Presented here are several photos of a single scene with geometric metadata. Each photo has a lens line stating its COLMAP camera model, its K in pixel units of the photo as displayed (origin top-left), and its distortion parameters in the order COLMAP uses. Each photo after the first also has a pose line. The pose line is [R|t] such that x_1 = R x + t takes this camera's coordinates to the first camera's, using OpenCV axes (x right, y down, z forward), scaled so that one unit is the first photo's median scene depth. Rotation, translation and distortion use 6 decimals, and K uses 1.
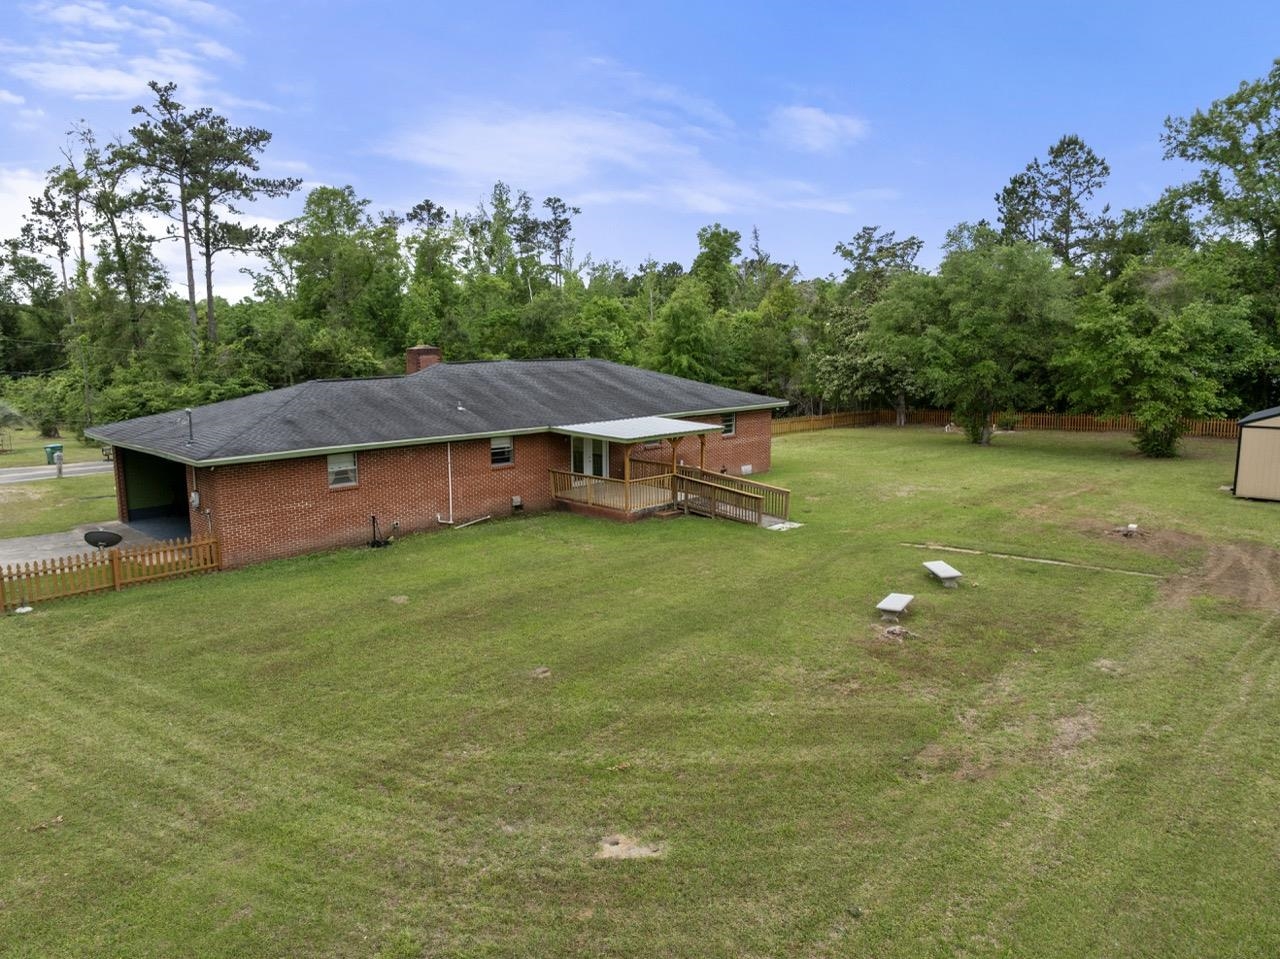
lens RADIAL K [[920.8, 0, 651.5], [0, 920.8, 474.3], [0, 0, 1]] dist [-0.040895, -0.001088]
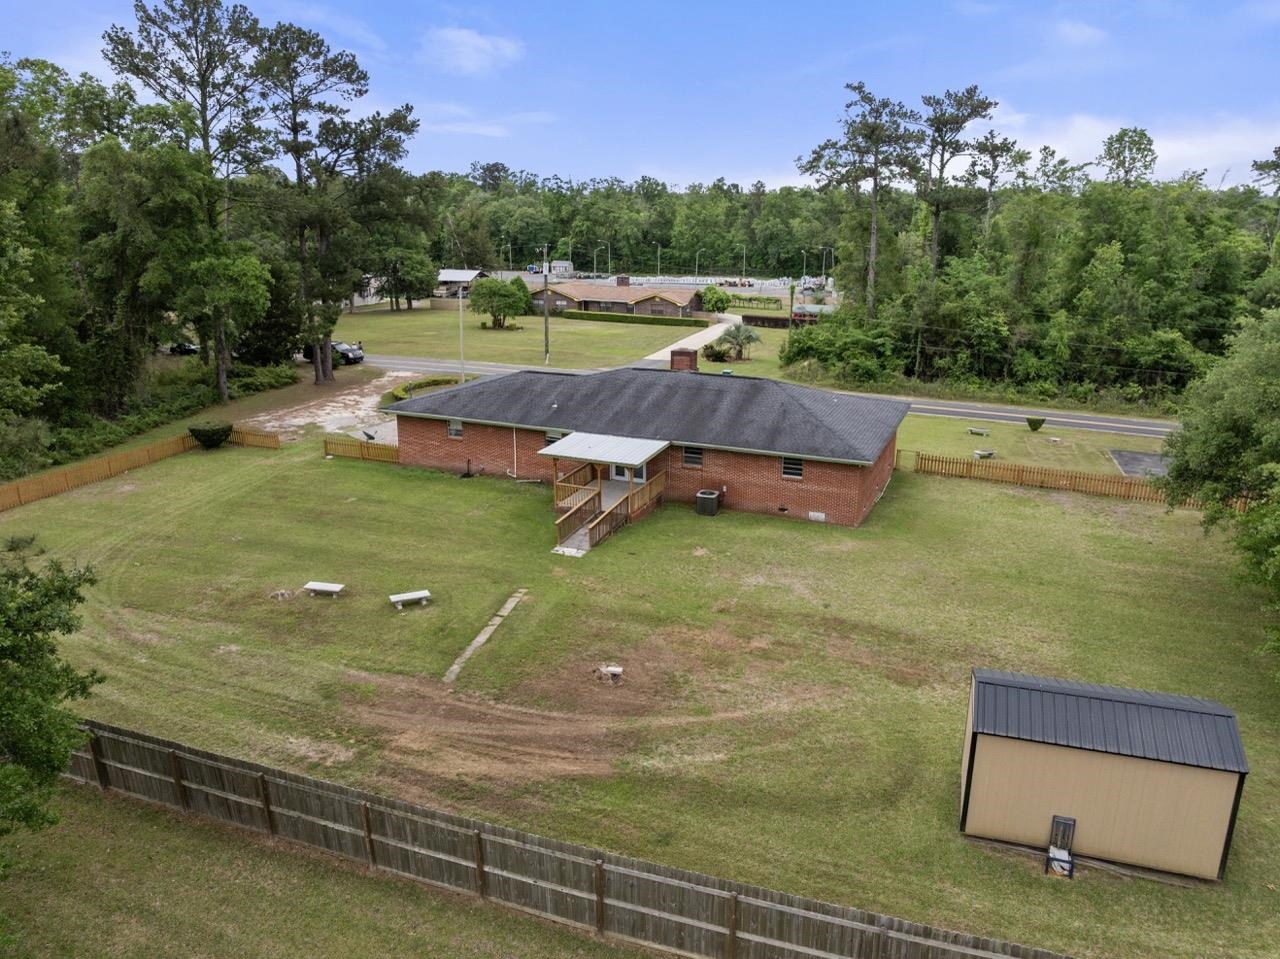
lens RADIAL K [[916.0, 0, 651.0], [0, 916.0, 482.8], [0, 0, 1]] dist [-0.041591, 0.008402]
pose [[0.356793, 0.281532, -0.890752, 1.830382], [-0.148238, 0.958489, 0.243565, -0.512735], [0.922347, 0.045141, 0.383716, 0.877447]]
